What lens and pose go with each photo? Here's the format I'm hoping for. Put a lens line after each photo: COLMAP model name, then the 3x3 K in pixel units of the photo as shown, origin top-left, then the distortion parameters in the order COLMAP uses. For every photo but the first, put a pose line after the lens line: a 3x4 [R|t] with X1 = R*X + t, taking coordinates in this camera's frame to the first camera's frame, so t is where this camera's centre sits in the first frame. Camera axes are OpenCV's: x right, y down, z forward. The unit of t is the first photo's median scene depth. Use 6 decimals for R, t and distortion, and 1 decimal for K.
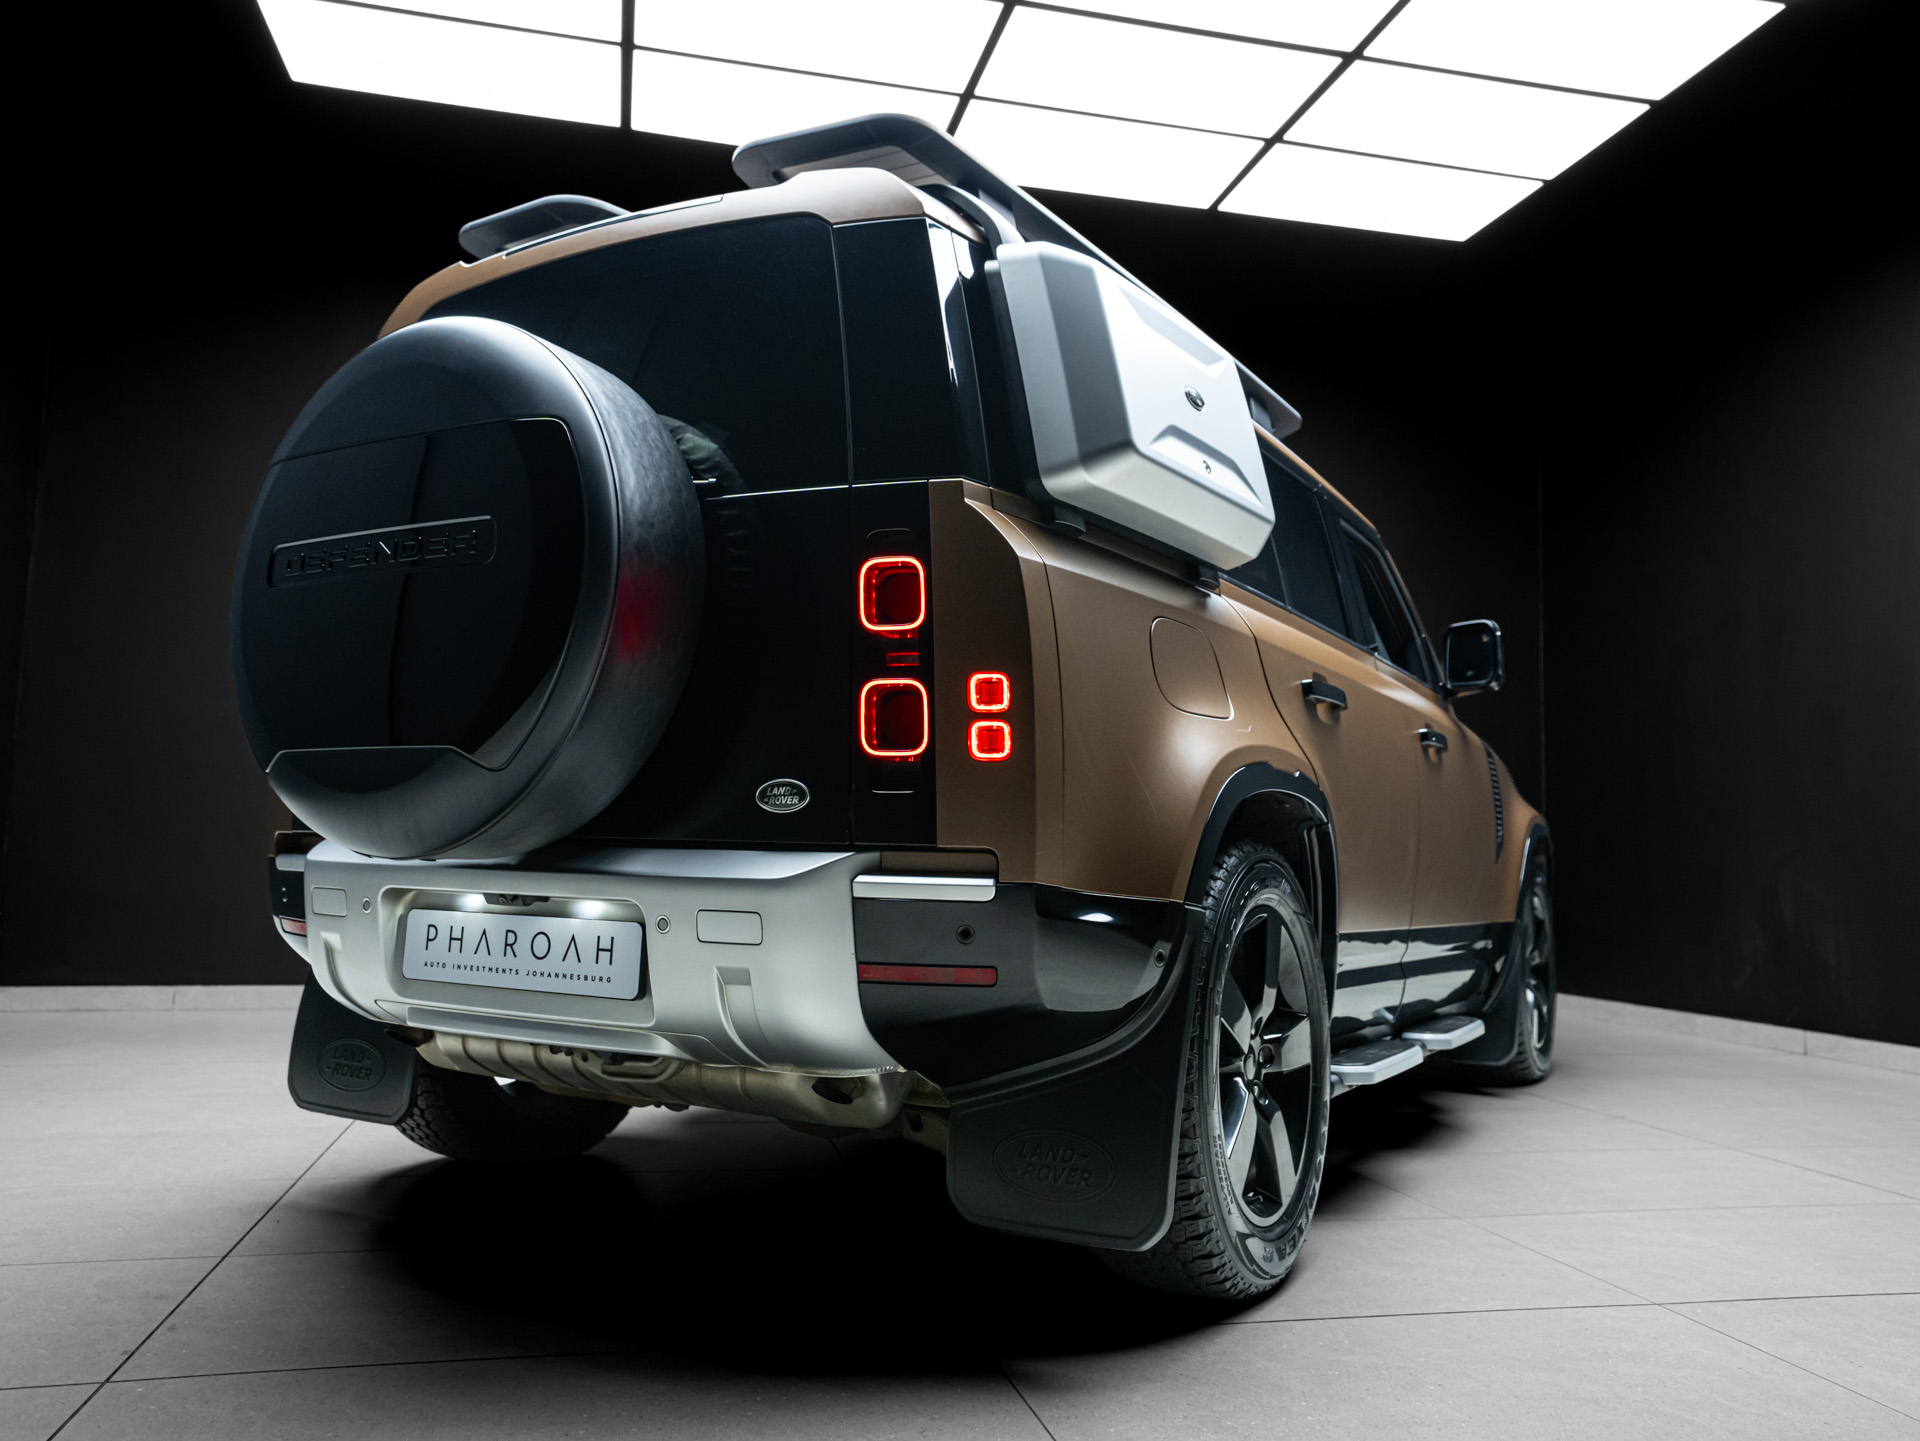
lens RADIAL K [[1464.0, 0, 960.0], [0, 1464.0, 720.5], [0, 0, 1]] dist [-0.029361, 0.072344]
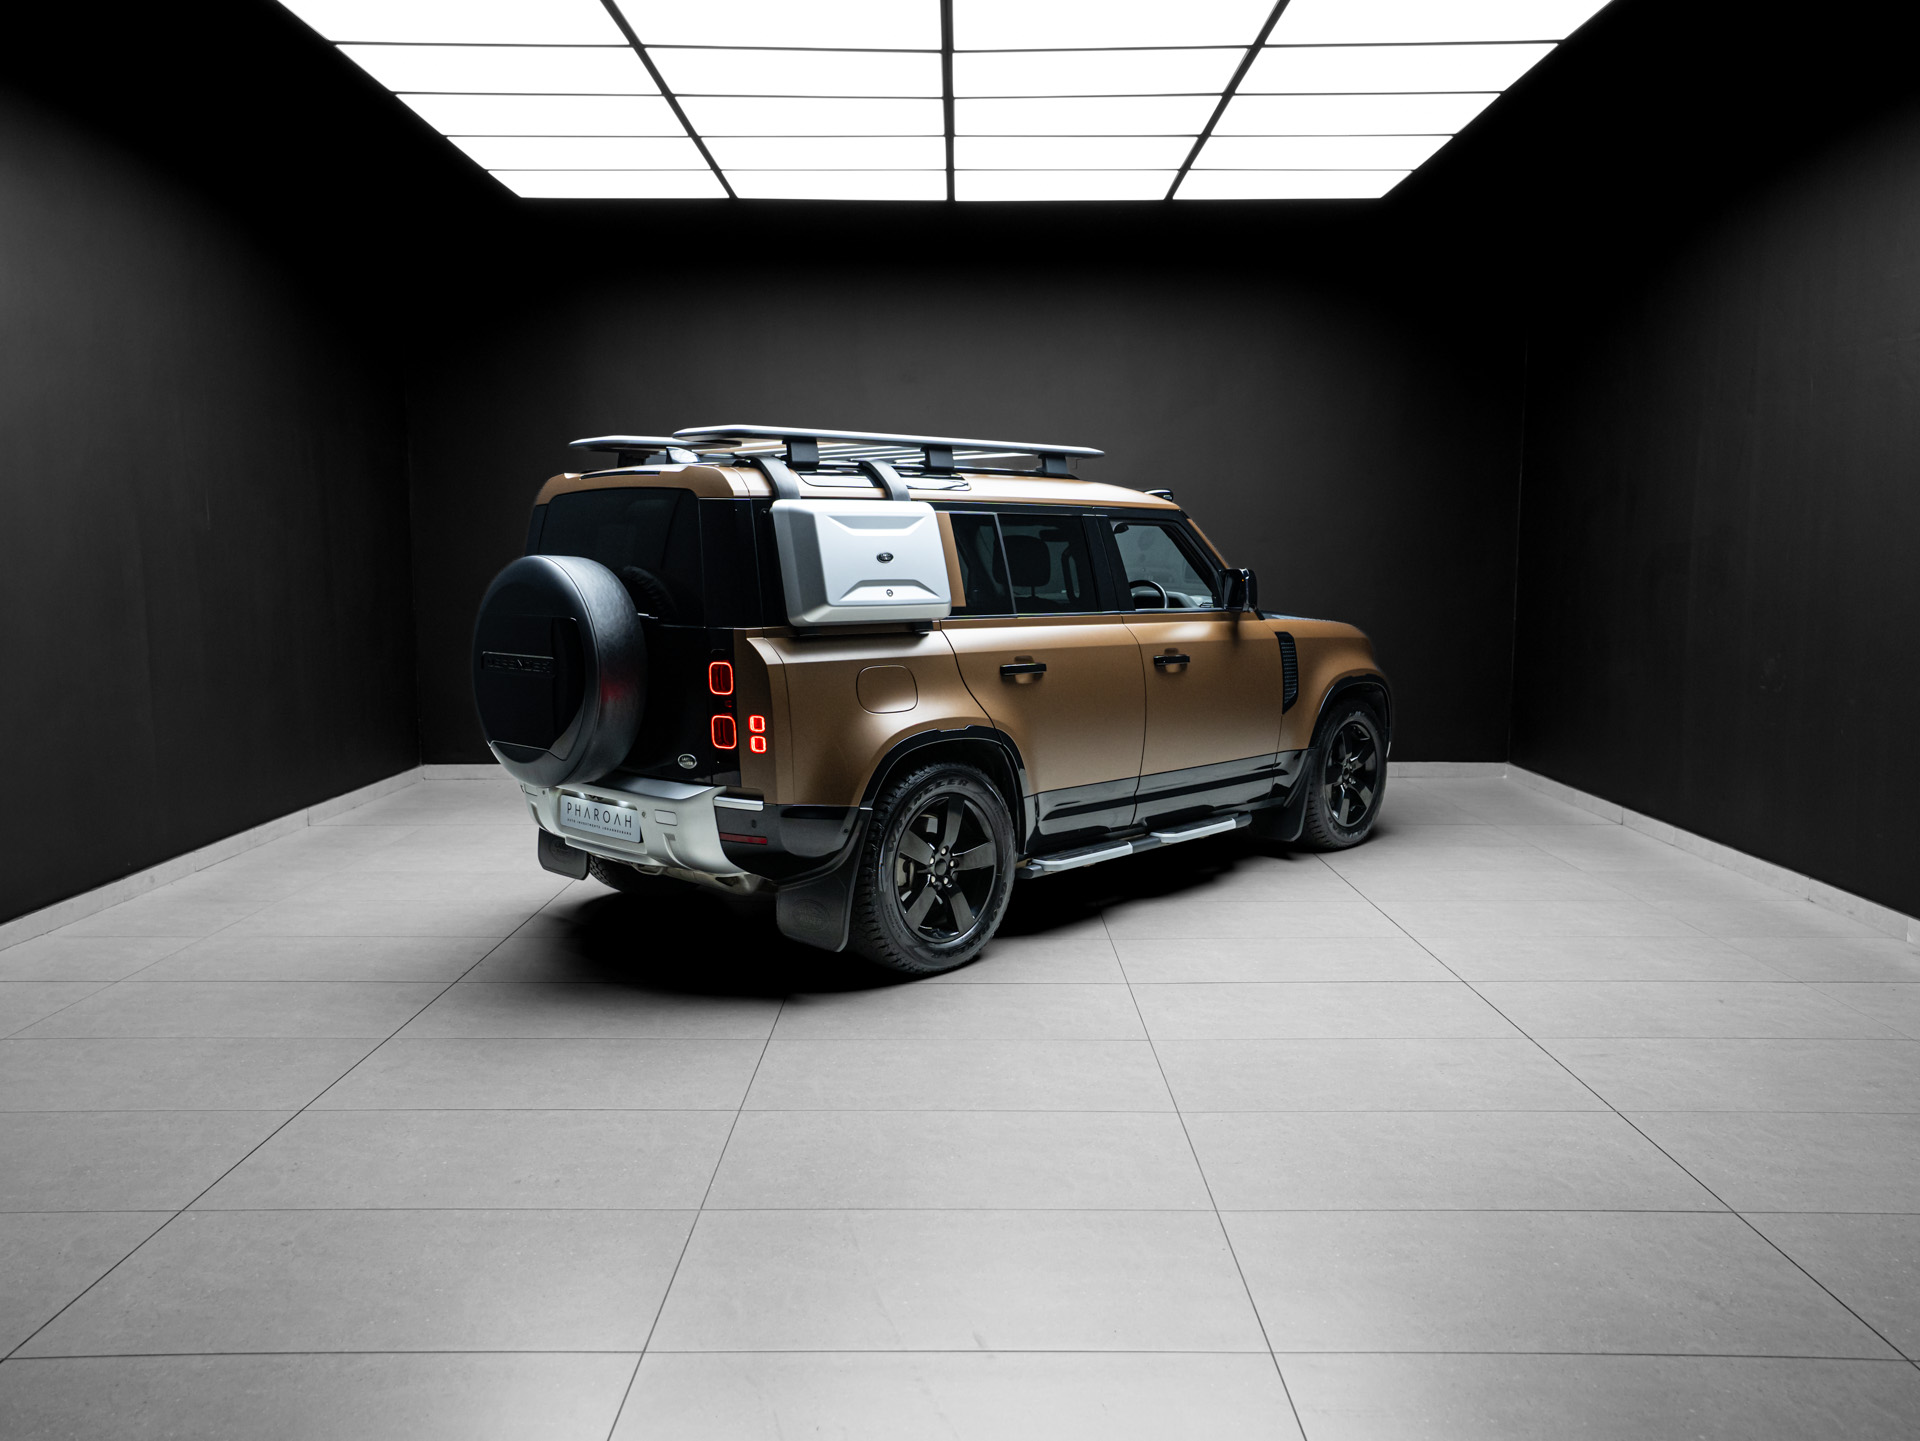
lens RADIAL K [[1464.0, 0, 960.0], [0, 1464.0, 720.5], [0, 0, 1]] dist [-0.029361, 0.072344]
pose [[0.971937, 0.000551, -0.235241, 0.822262], [0.047898, 0.978586, 0.200190, -0.442963], [0.230313, -0.205839, 0.951097, -1.069857]]
